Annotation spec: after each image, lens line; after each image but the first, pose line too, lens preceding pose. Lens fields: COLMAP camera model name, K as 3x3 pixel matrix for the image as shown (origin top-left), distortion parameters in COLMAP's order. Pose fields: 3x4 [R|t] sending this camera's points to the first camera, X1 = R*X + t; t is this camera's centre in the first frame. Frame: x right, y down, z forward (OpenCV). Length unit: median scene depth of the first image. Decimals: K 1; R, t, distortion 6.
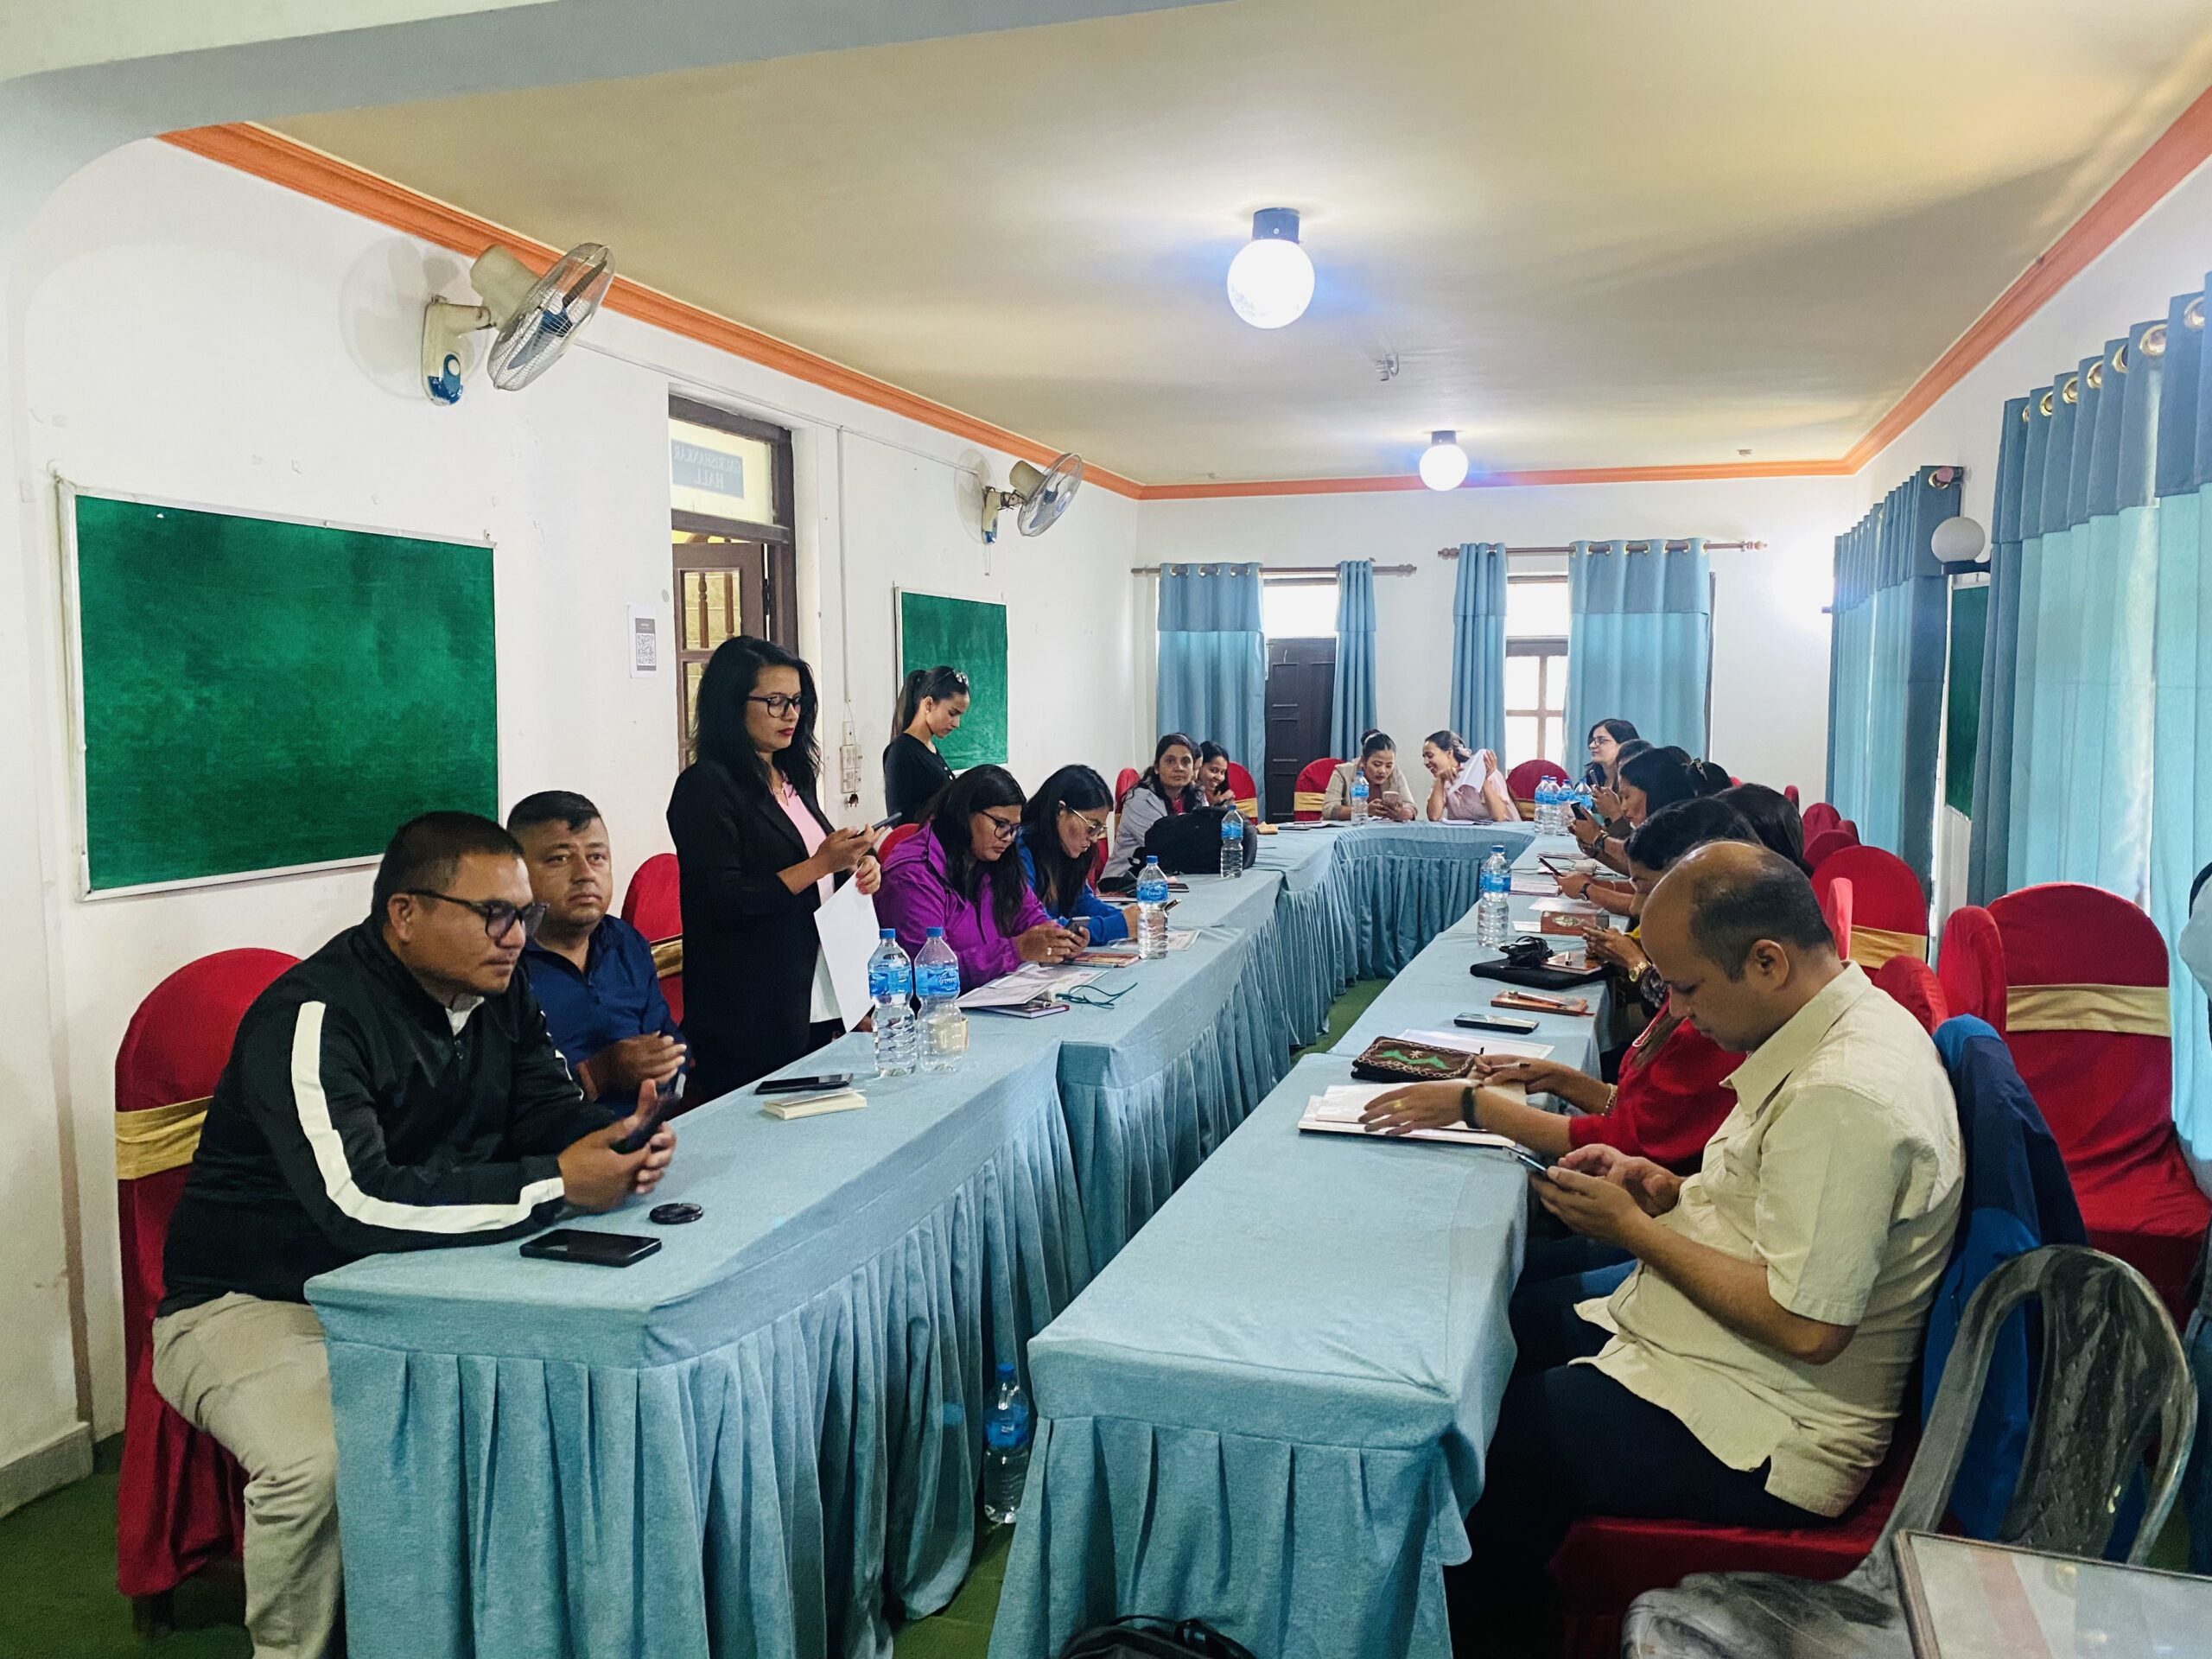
lens RADIAL K [[1680.5, 0, 1113.2], [0, 1680.5, 839.8], [0, 0, 1]] dist [-0.003119, -0.024897]
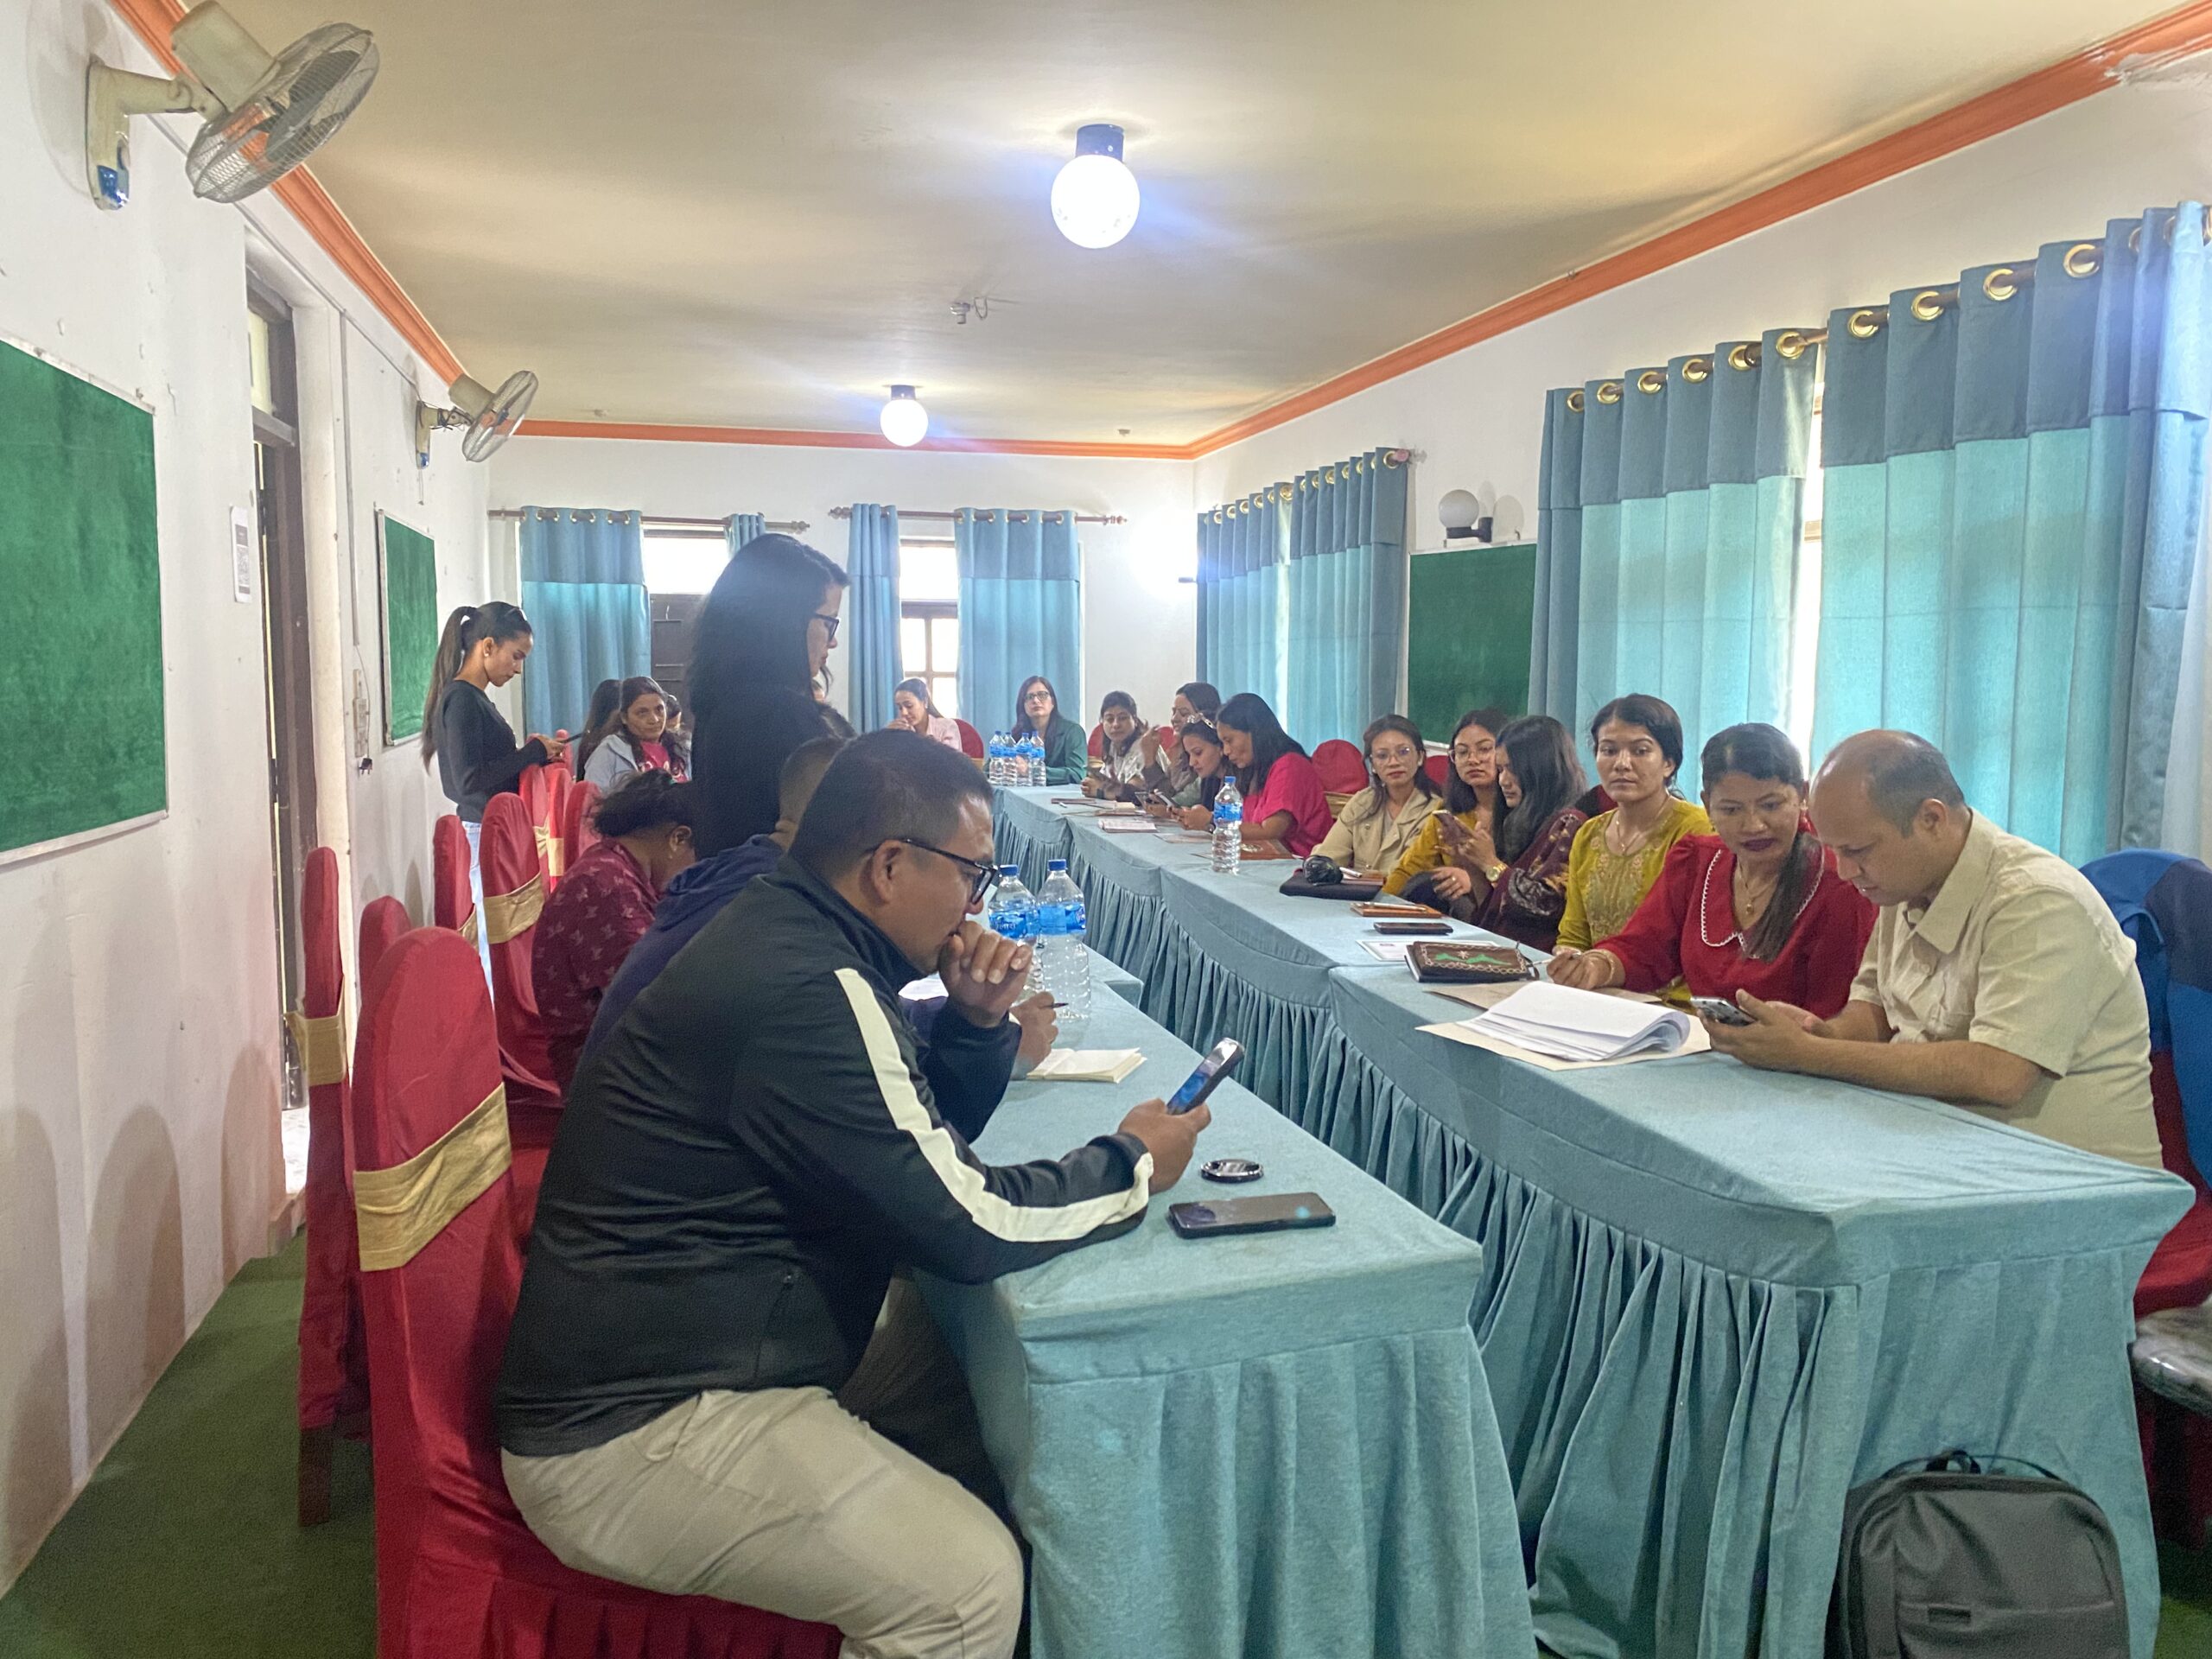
lens RADIAL K [[1680.5, 0, 1114.1], [0, 1680.5, 825.3], [0, 0, 1]] dist [-0.003119, -0.024897]
pose [[0.854912, -0.039876, 0.517239, -0.192288], [0.038551, 0.999168, 0.013312, 0.007327], [-0.517339, 0.008559, 0.855738, 0.073742]]
